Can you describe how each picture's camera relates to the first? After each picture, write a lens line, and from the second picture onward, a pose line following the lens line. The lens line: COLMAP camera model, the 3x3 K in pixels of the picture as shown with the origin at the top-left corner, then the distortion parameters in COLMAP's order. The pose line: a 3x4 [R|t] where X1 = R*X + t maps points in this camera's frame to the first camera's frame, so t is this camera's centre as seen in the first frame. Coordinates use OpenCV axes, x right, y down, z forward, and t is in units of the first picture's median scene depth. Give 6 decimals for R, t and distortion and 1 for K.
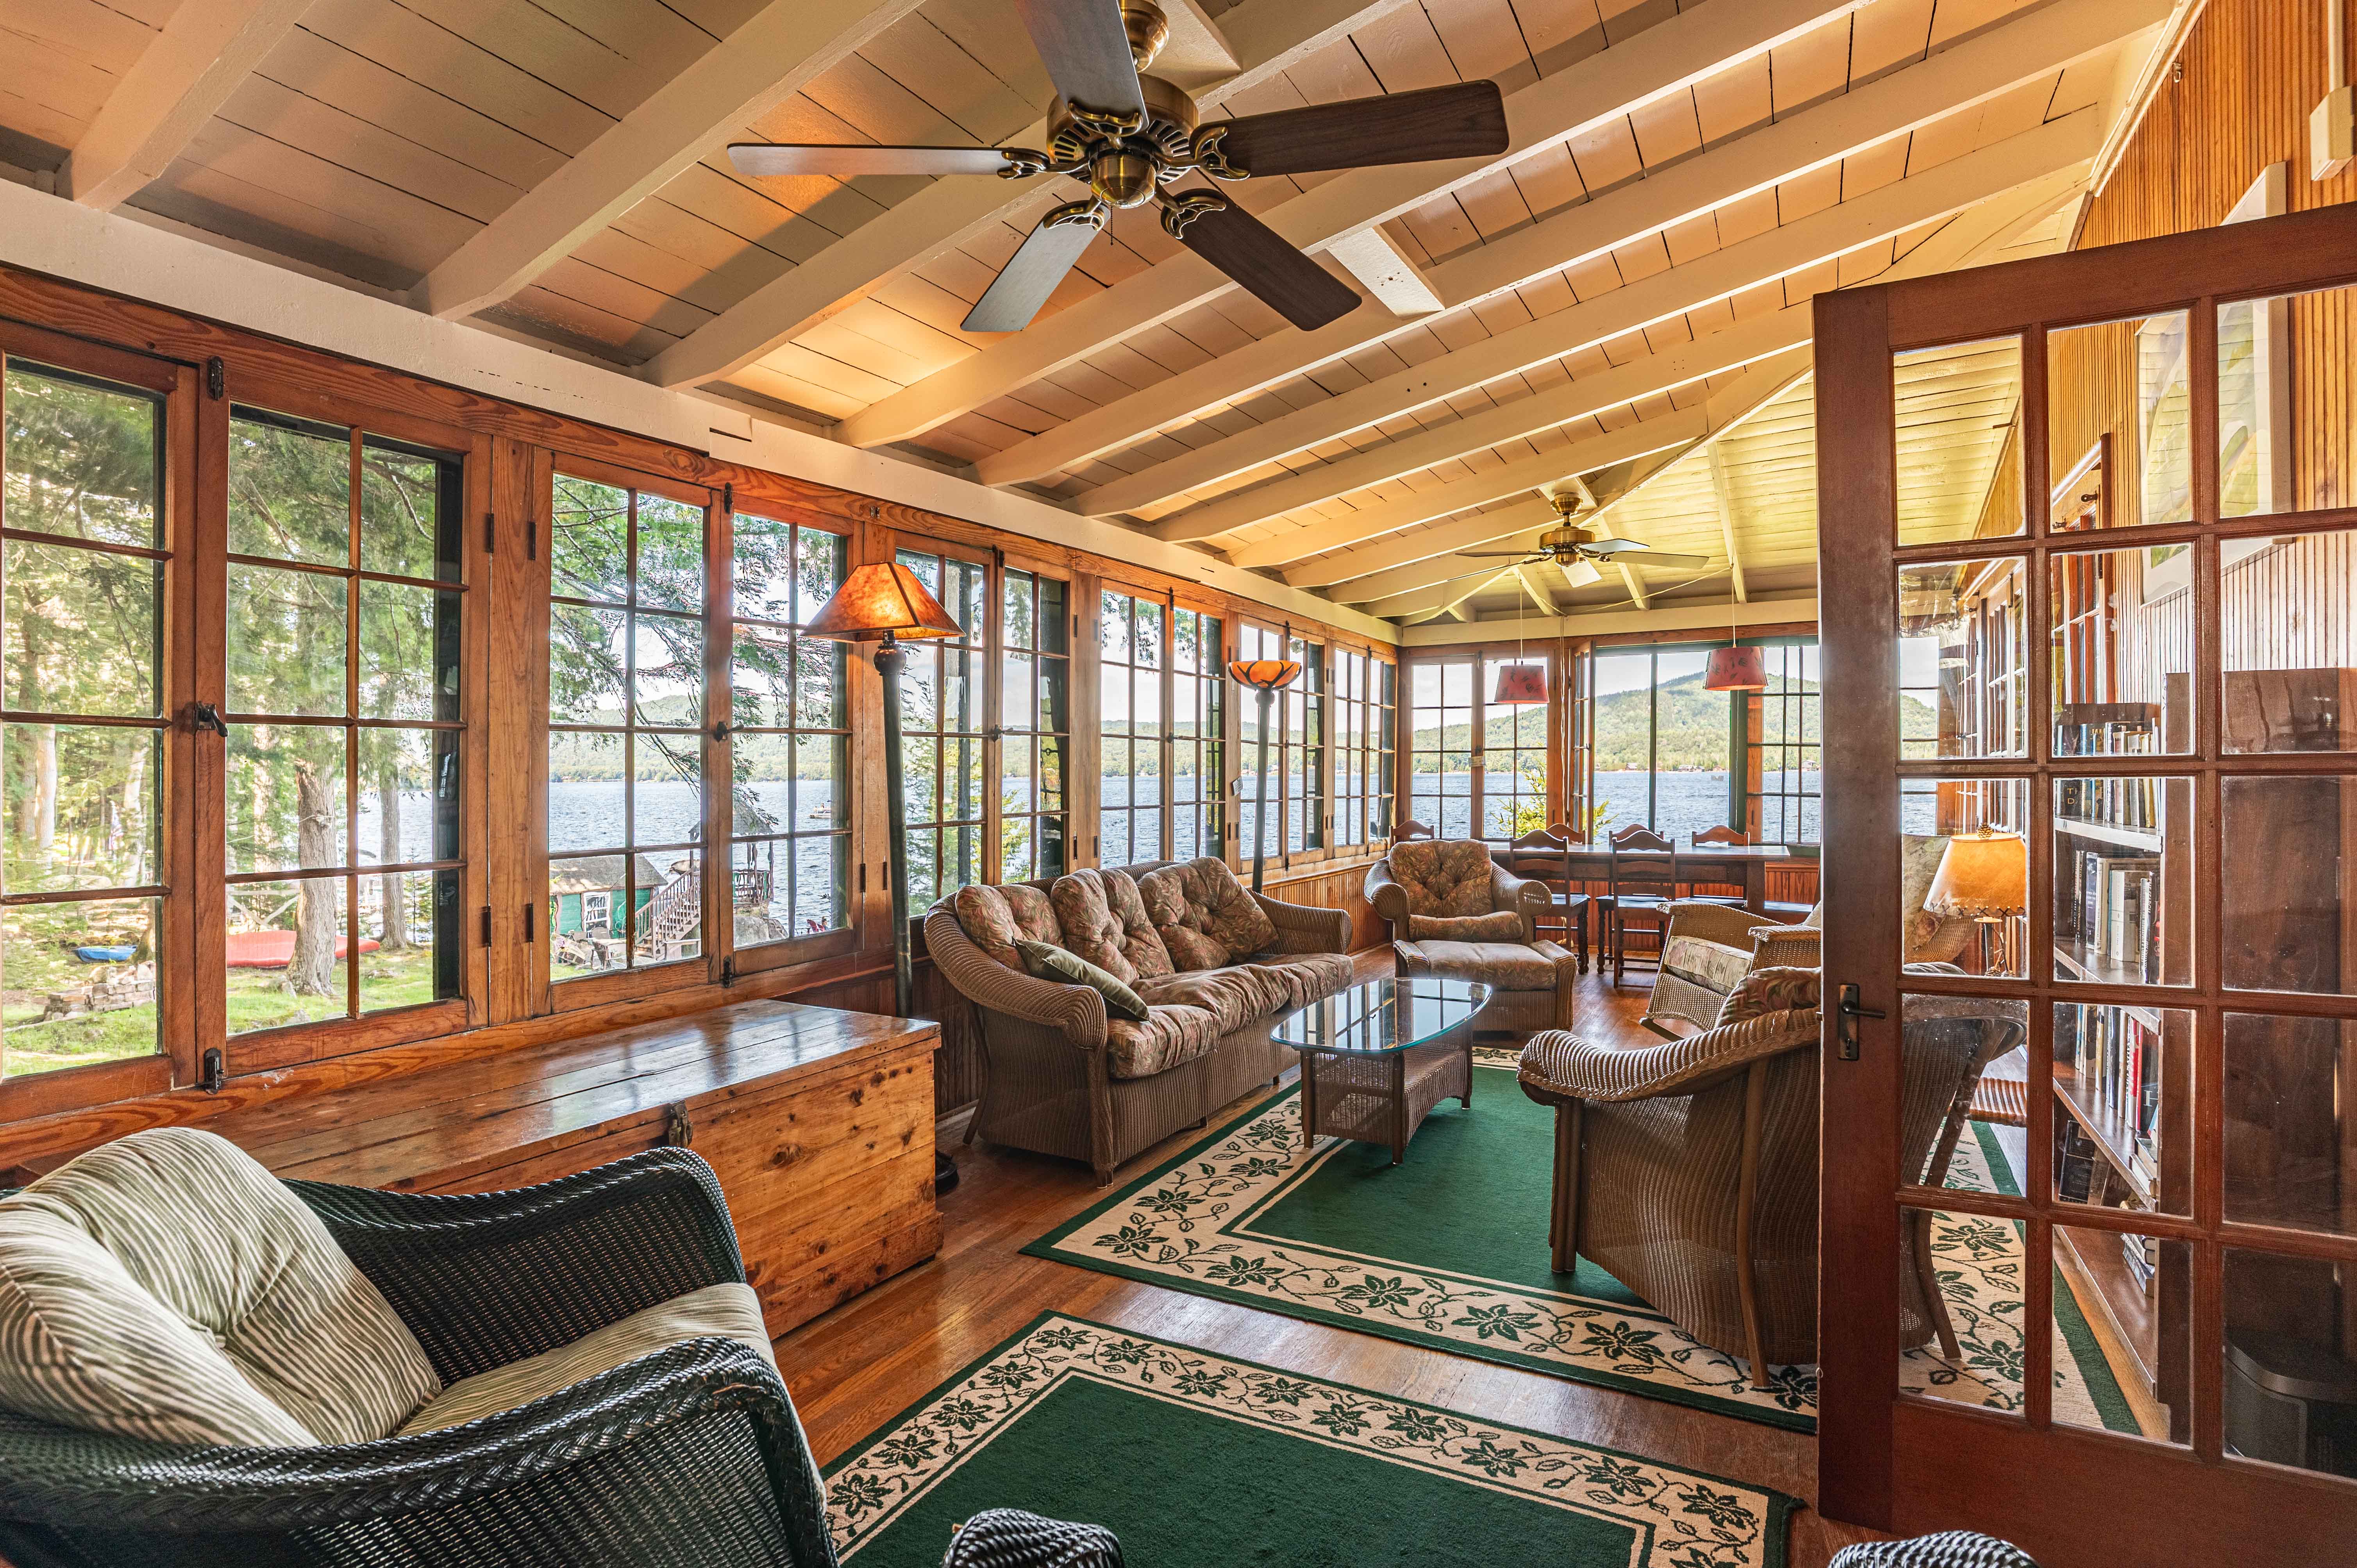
lens RADIAL K [[1176.2, 0, 1216.0], [0, 1176.2, 780.9], [0, 0, 1]] dist [-0.060515, 0.024727]
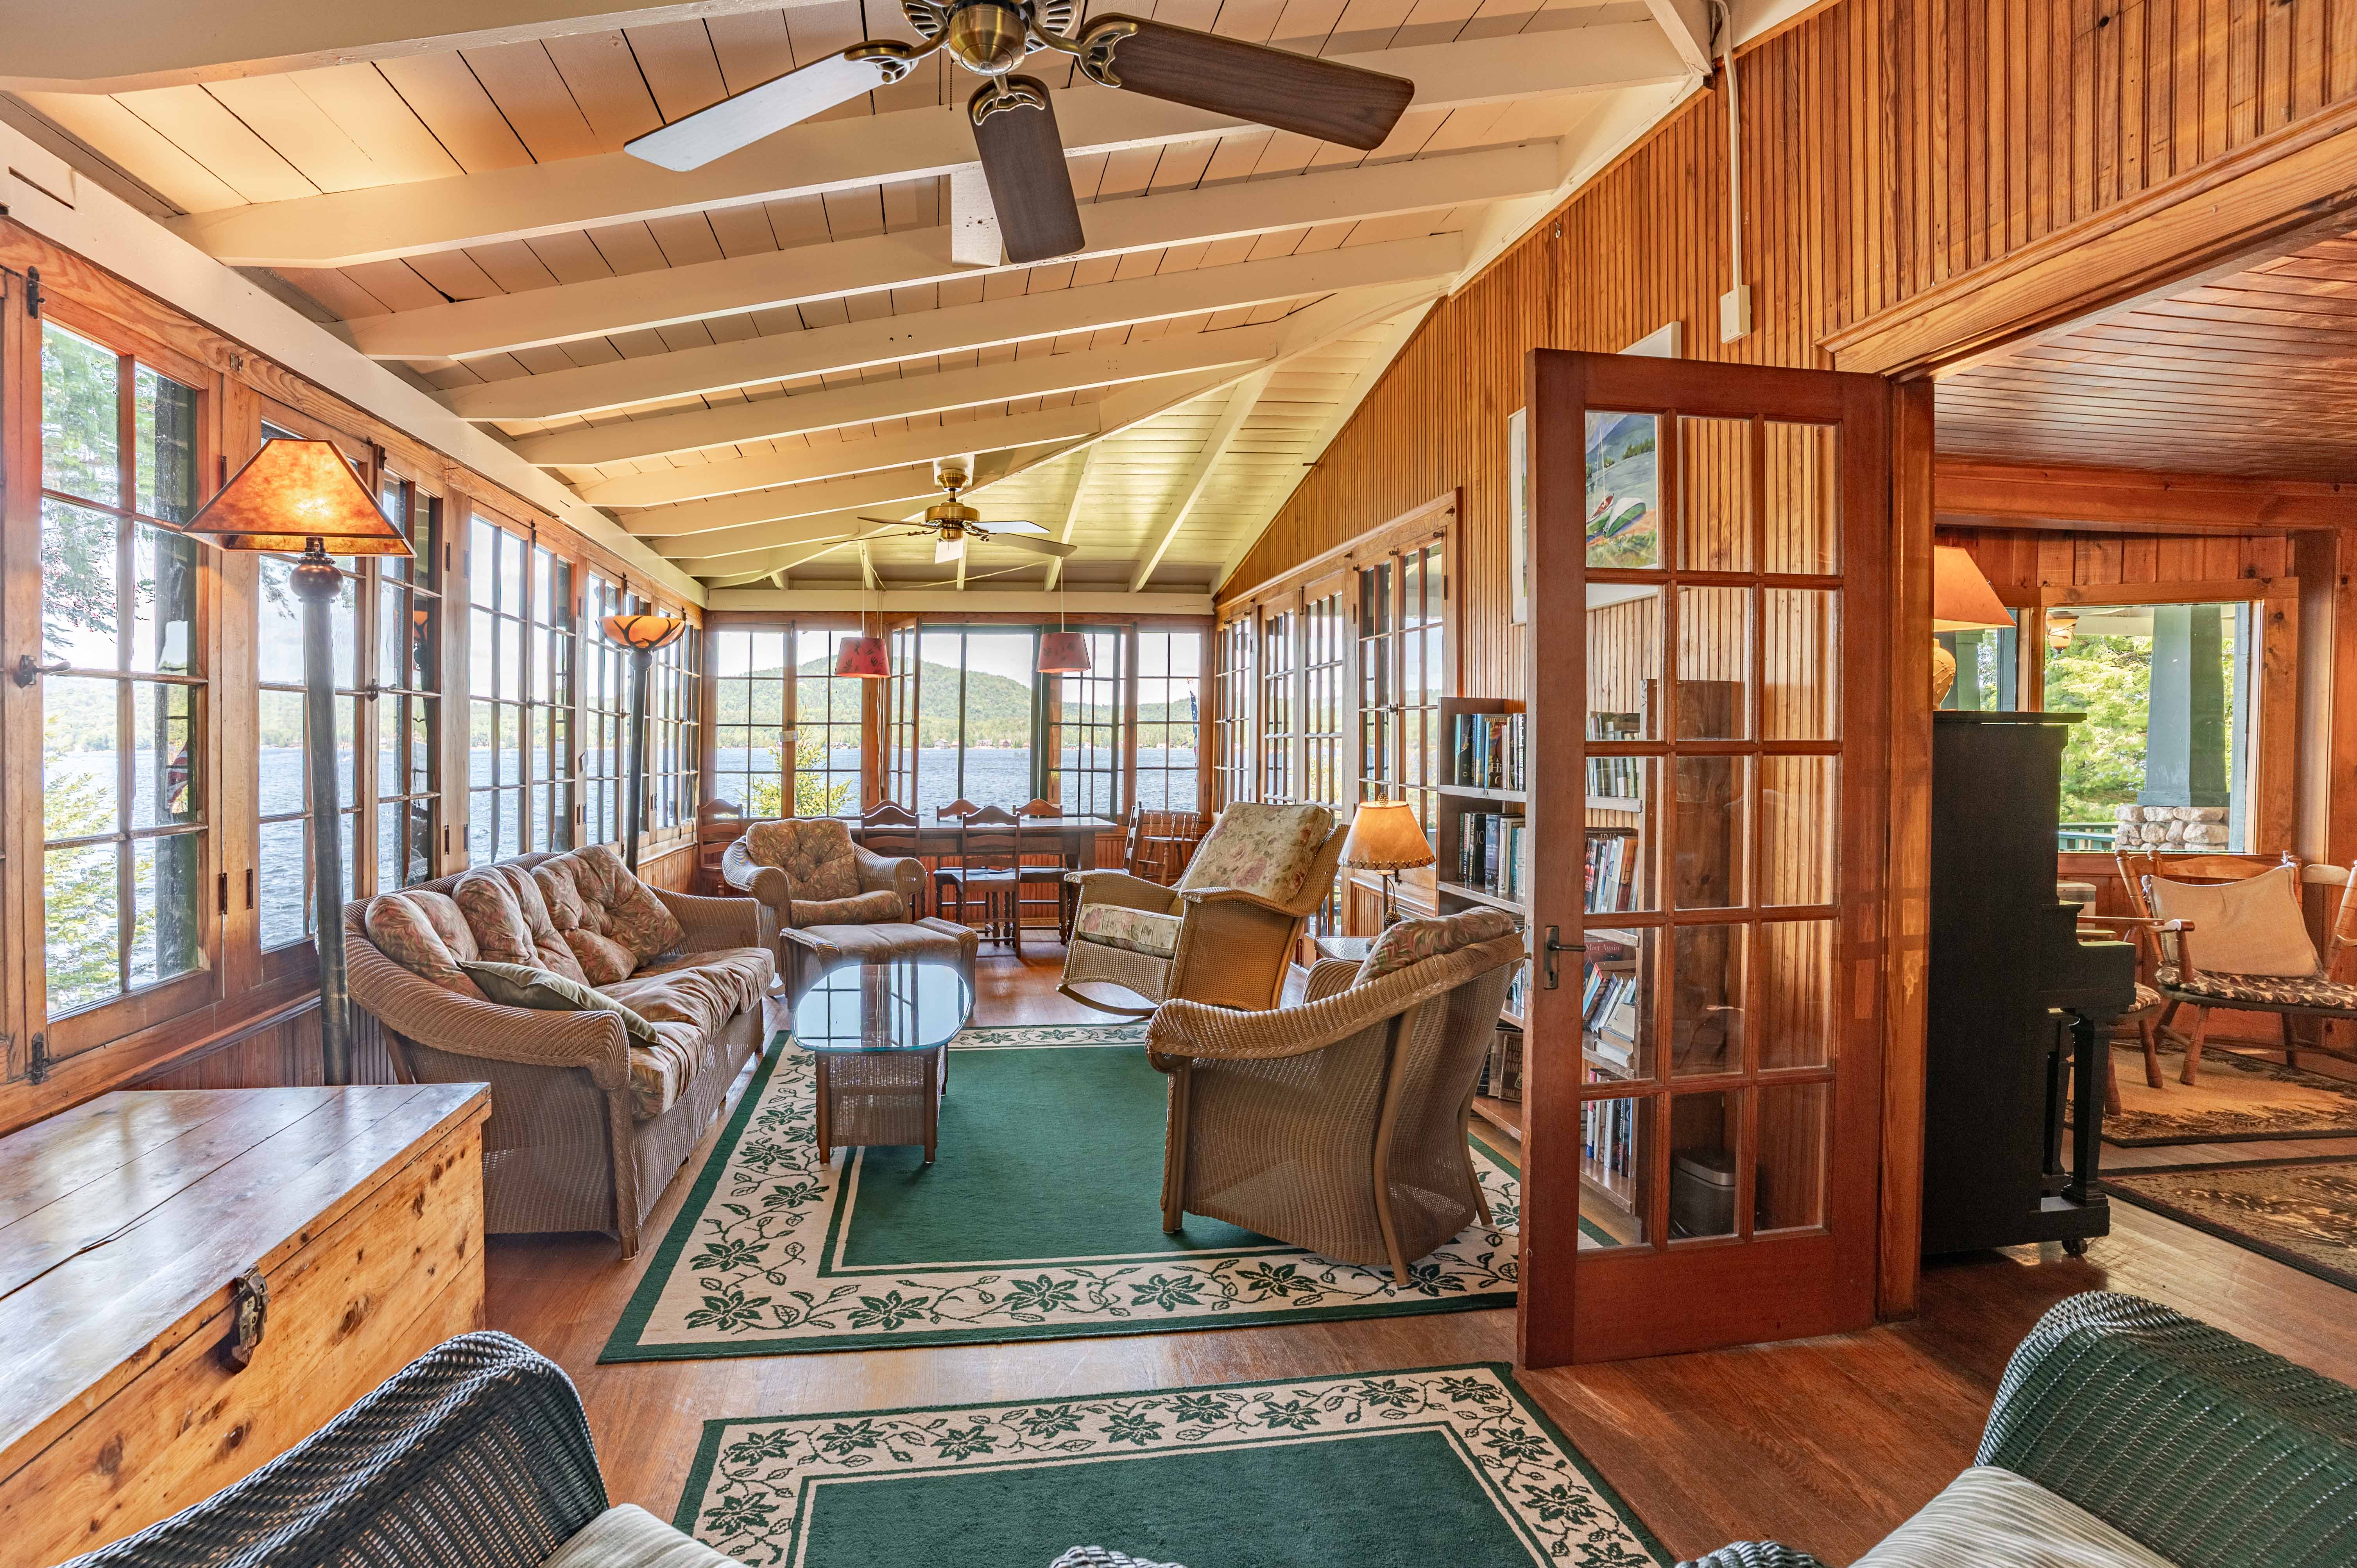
lens RADIAL K [[1176.2, 0, 1191.3], [0, 1176.2, 771.6], [0, 0, 1]] dist [-0.060515, 0.024727]
pose [[0.802406, -0.002629, 0.596773, -0.256535], [-0.004927, 0.999927, 0.011028, 0.000986], [-0.596758, -0.011789, 0.802334, 0.131786]]
